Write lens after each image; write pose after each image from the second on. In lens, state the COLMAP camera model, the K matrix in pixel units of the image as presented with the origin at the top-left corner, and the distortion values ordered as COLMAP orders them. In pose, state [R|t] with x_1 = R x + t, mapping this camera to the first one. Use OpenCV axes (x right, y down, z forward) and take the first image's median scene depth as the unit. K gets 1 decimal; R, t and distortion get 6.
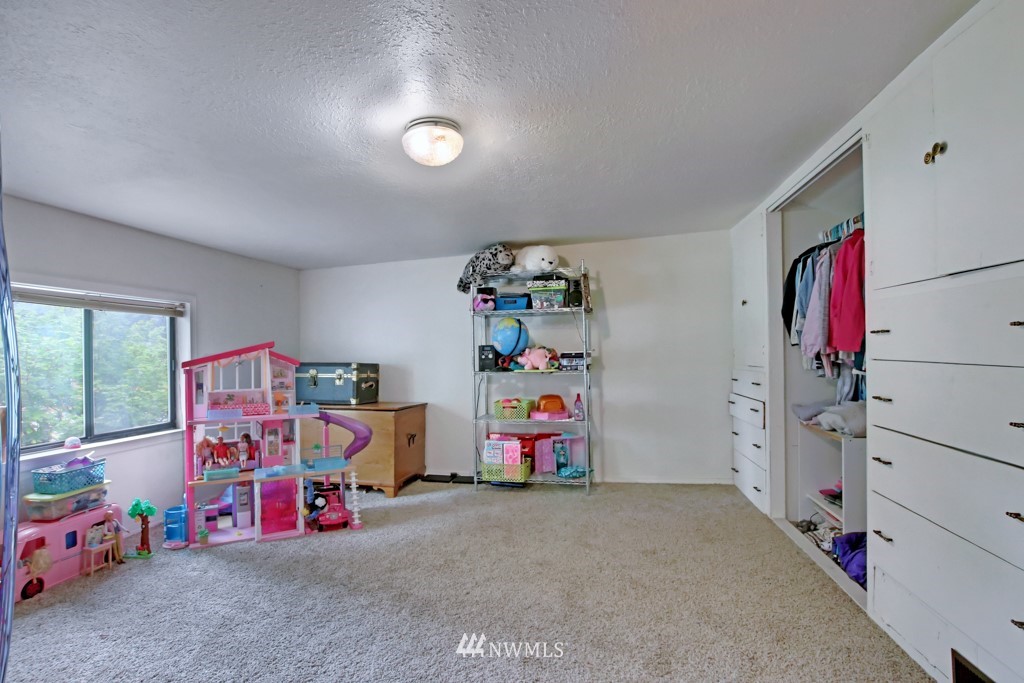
lens RADIAL K [[499.5, 0, 506.3], [0, 499.5, 343.4], [0, 0, 1]] dist [-0.022489, 0.003703]
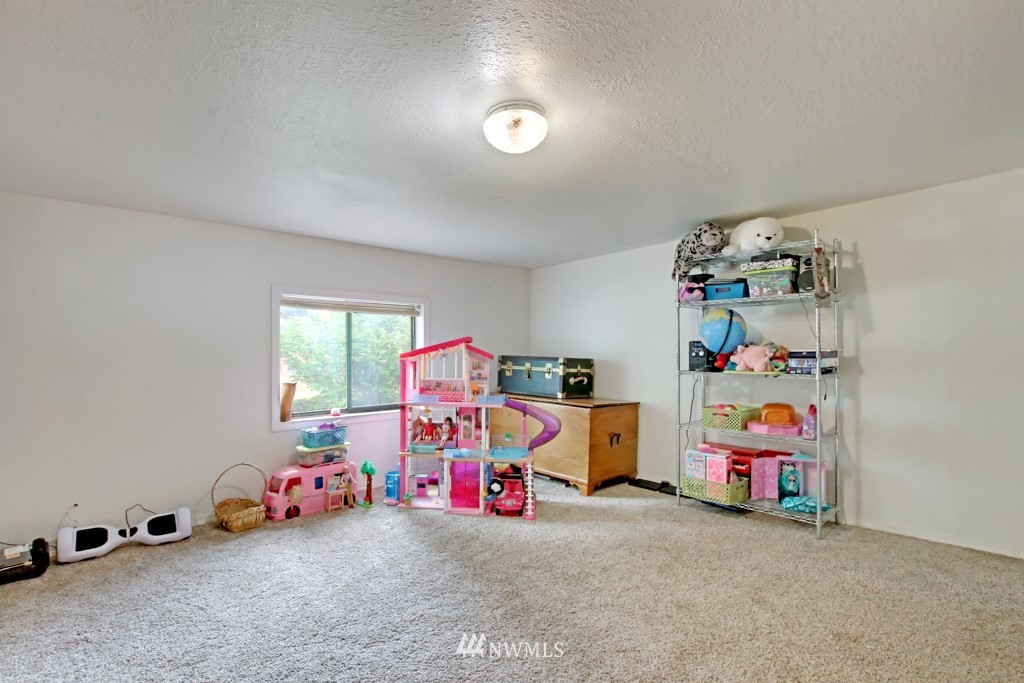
lens RADIAL K [[499.5, 0, 511.2], [0, 499.5, 341.6], [0, 0, 1]] dist [-0.022489, 0.003703]
pose [[0.818854, 0.006112, -0.573969, 0.246616], [-0.001713, 0.999965, 0.008204, -0.002162], [0.573999, -0.005735, 0.818836, 0.133033]]
